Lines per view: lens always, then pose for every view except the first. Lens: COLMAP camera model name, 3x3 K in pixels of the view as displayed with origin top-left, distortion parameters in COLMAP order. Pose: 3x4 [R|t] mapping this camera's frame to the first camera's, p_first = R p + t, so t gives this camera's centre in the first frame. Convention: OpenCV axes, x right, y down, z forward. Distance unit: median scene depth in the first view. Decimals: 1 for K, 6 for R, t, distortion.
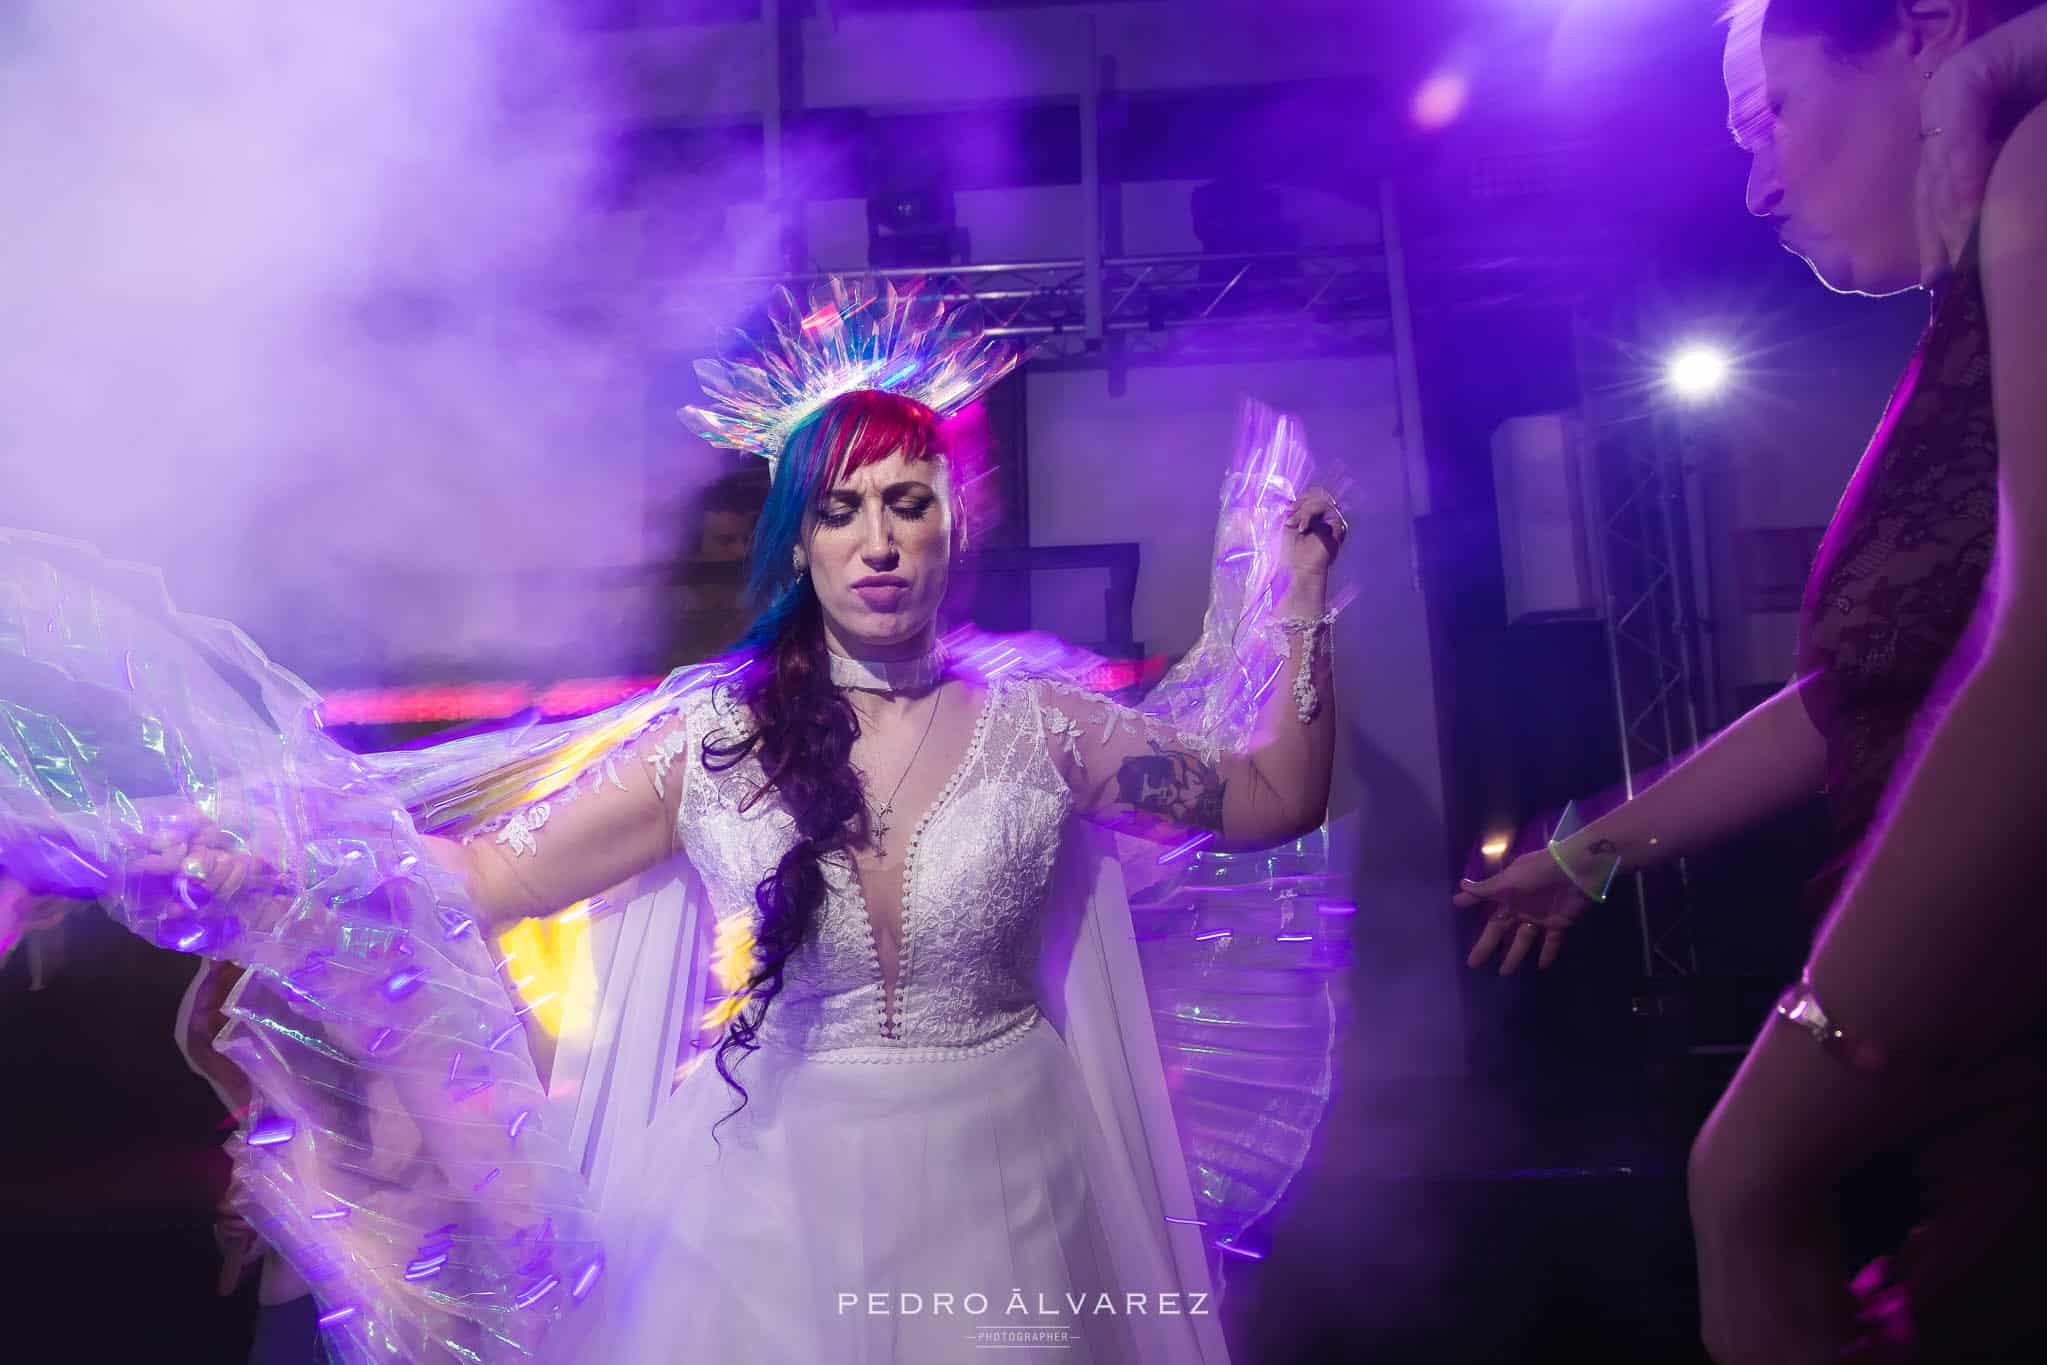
lens RADIAL K [[1386.6, 0, 1023.5], [0, 1386.6, 682.5], [0, 0, 1]] dist [-0.001283, -0.000809]
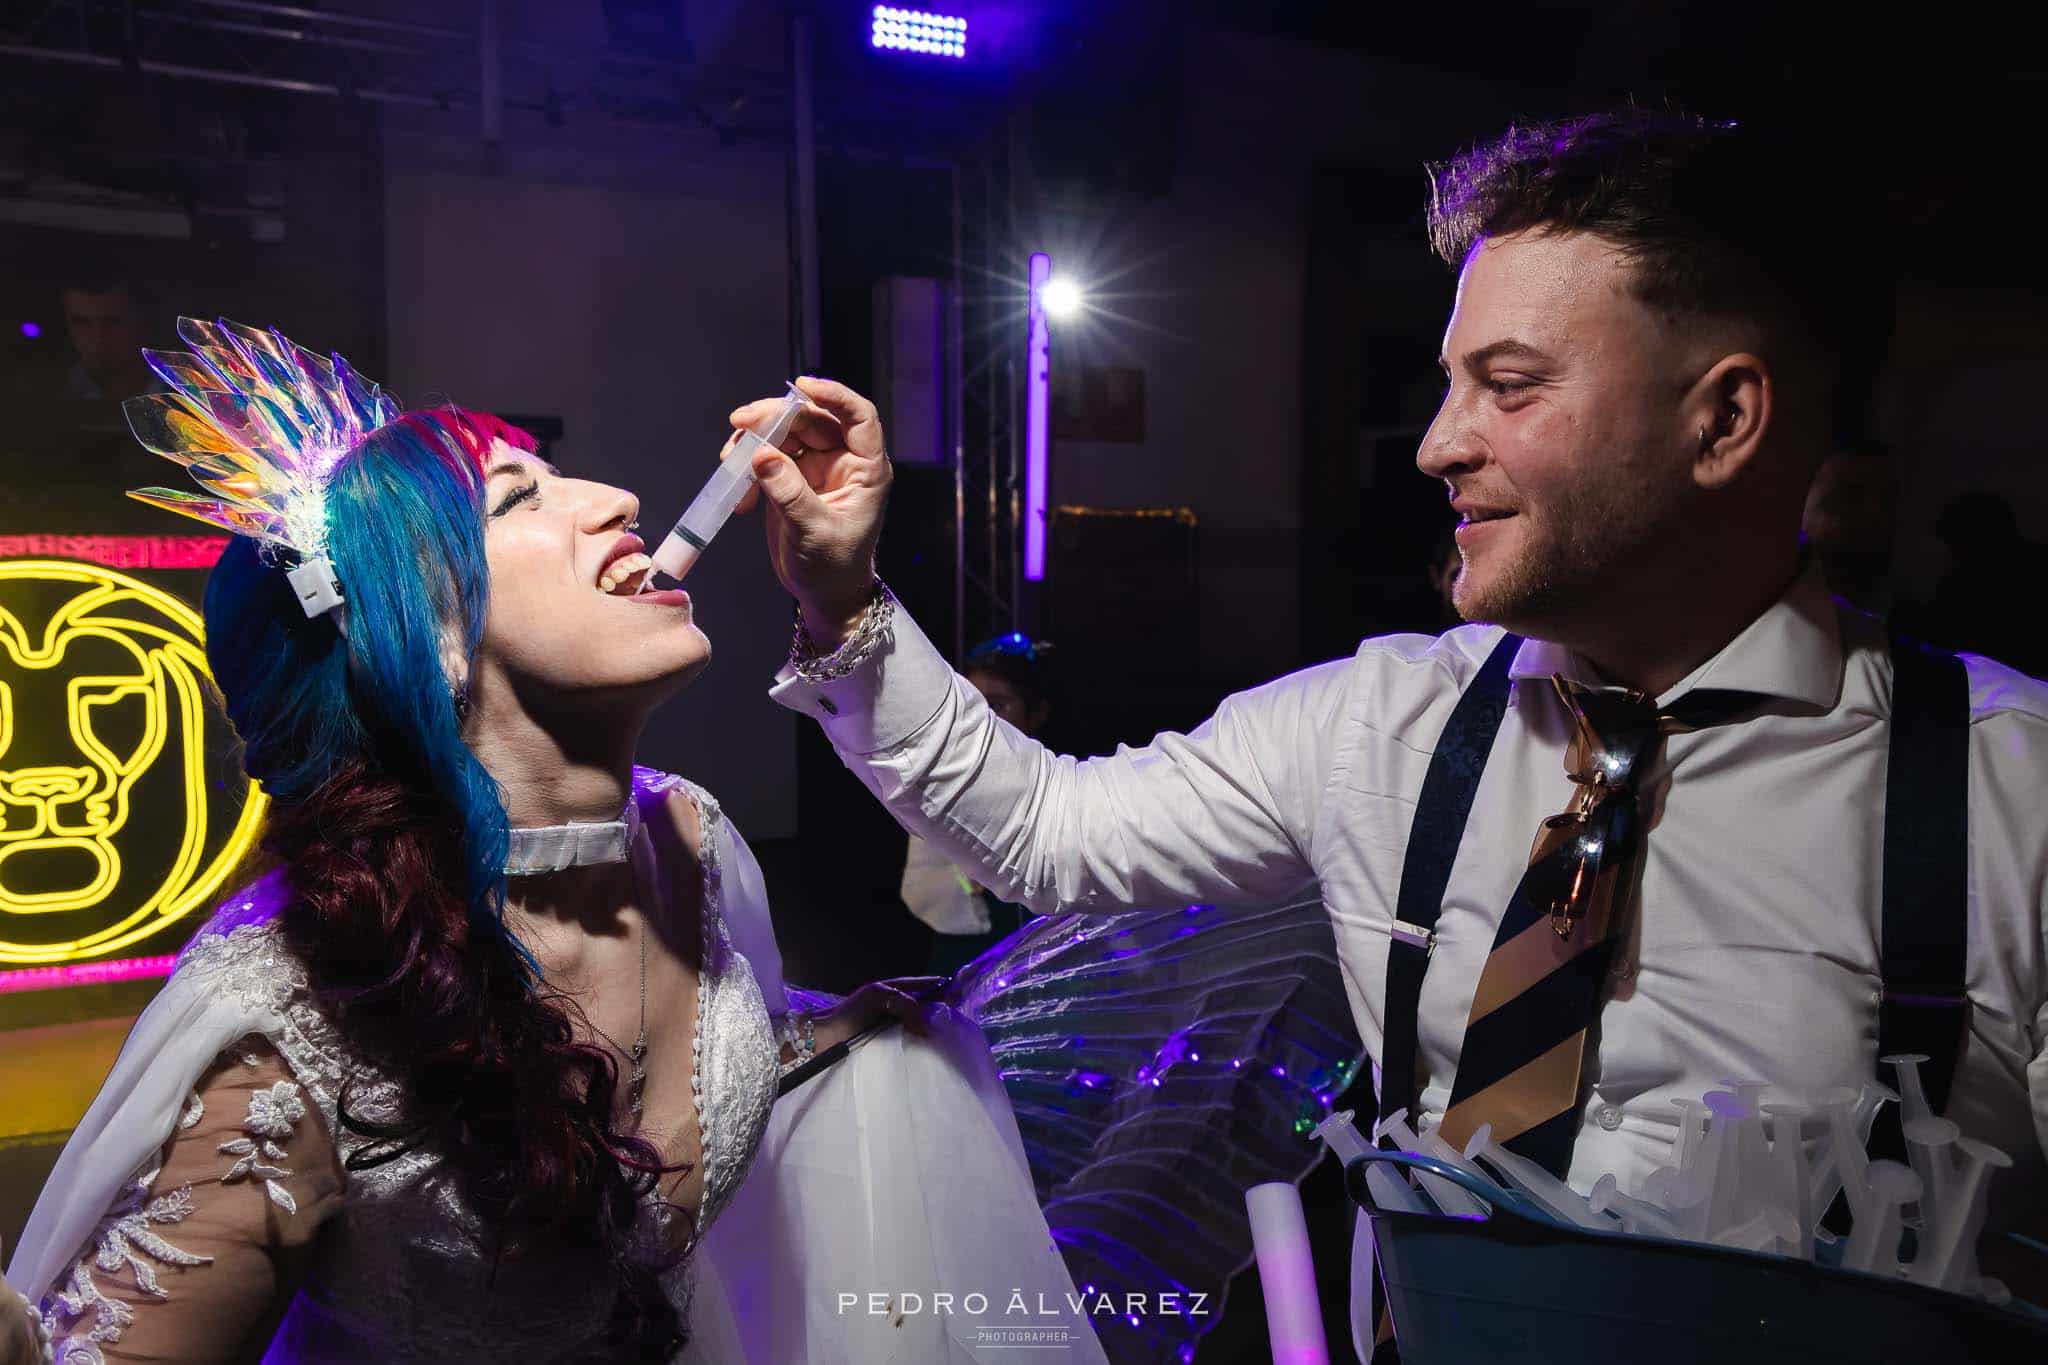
lens RADIAL K [[1387.3, 0, 1024.0], [0, 1387.3, 682.5], [0, 0, 1]] dist [-0.001283, -0.000809]
pose [[0.895345, 0.024751, 0.444686, -0.044826], [-0.088903, 0.988293, 0.123992, -0.021119], [-0.436411, -0.150549, 0.887063, -0.087407]]
